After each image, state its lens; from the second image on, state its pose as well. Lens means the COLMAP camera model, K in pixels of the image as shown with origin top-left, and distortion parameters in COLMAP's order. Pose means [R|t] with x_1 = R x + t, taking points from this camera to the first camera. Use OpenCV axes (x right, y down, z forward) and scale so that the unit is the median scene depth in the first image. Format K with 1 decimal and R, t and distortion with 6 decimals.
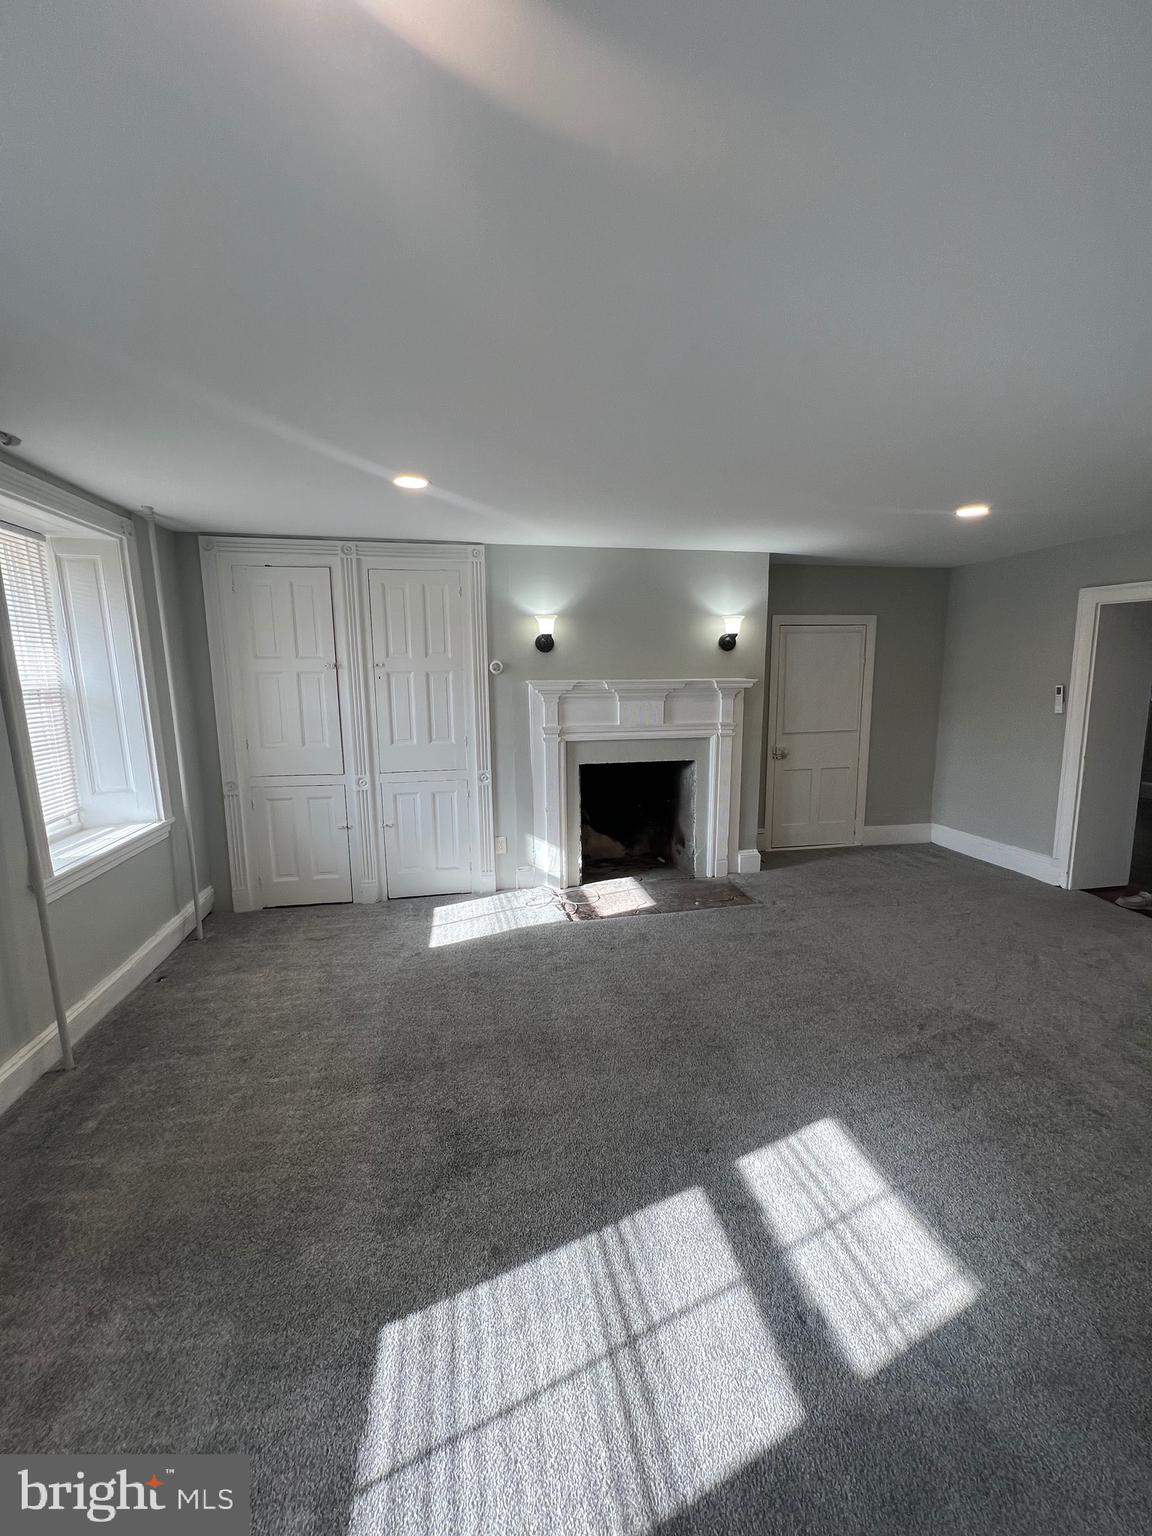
lens RADIAL K [[609.4, 0, 579.1], [0, 609.4, 767.6], [0, 0, 1]] dist [-0.007977, 0.000244]
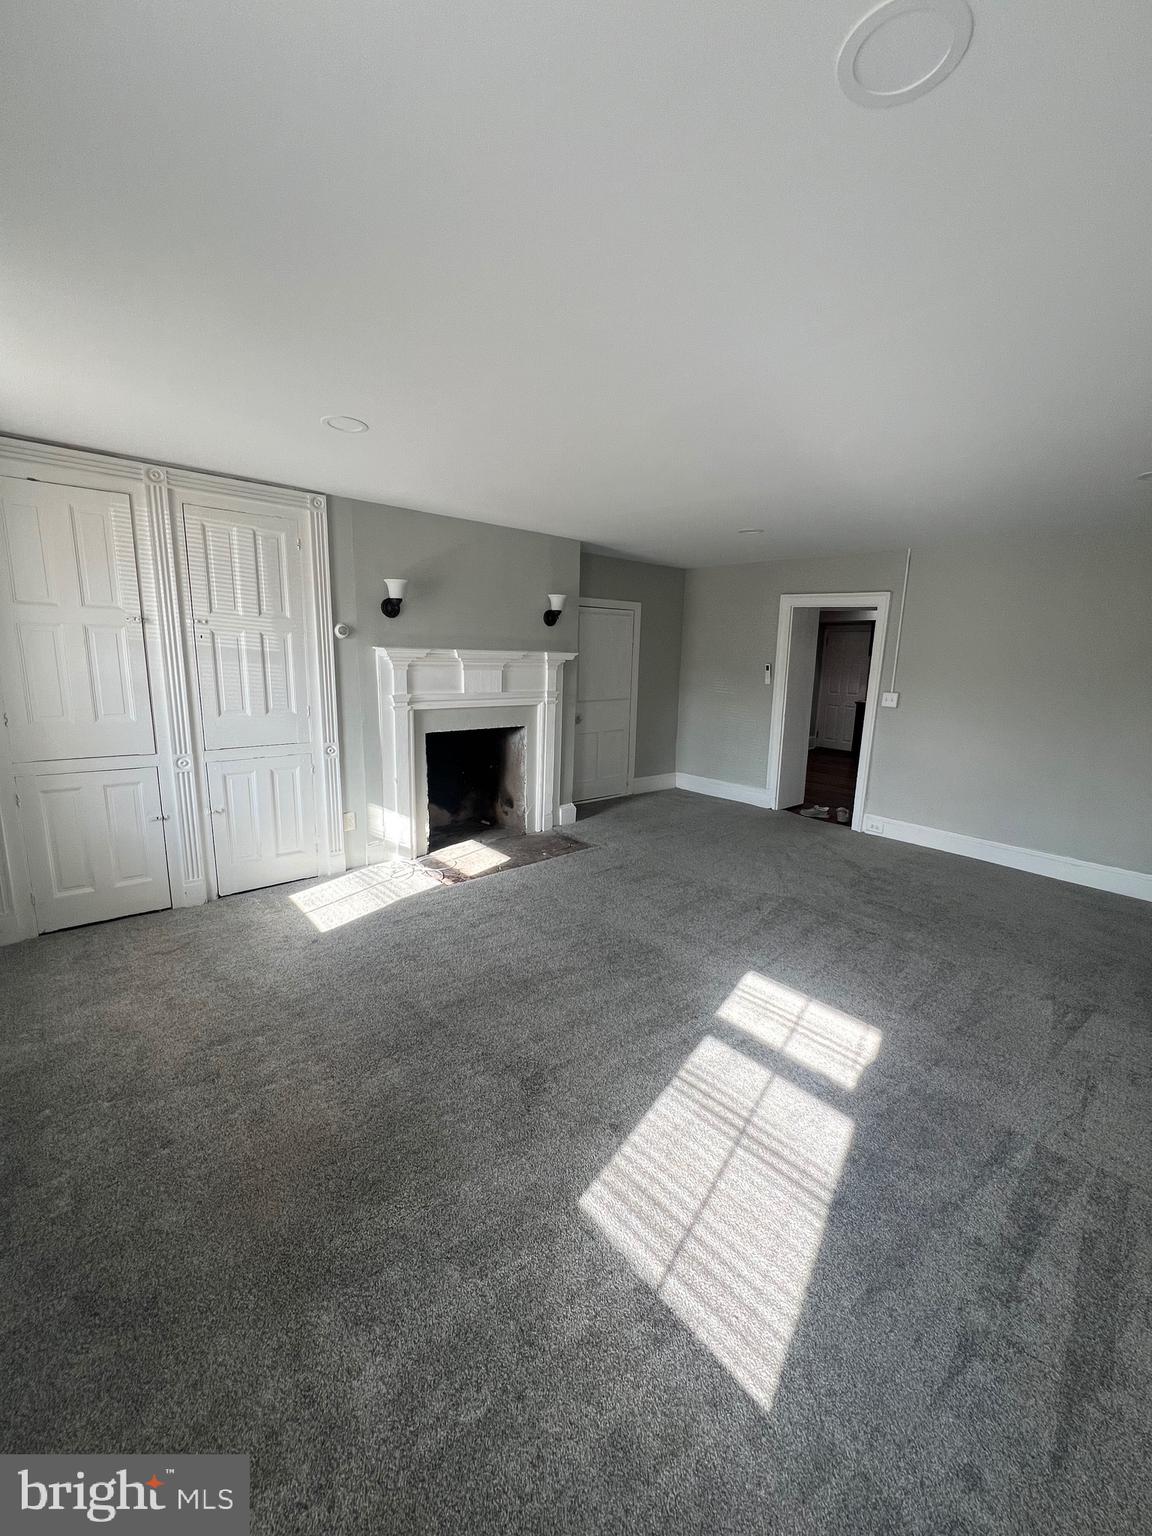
lens RADIAL K [[609.4, 0, 577.9], [0, 609.4, 771.4], [0, 0, 1]] dist [-0.007977, 0.000244]
pose [[0.864394, -0.065350, 0.498551, -0.297908], [0.042747, 0.997479, 0.056633, 0.012091], [-0.500995, -0.027642, 0.865009, 0.007778]]
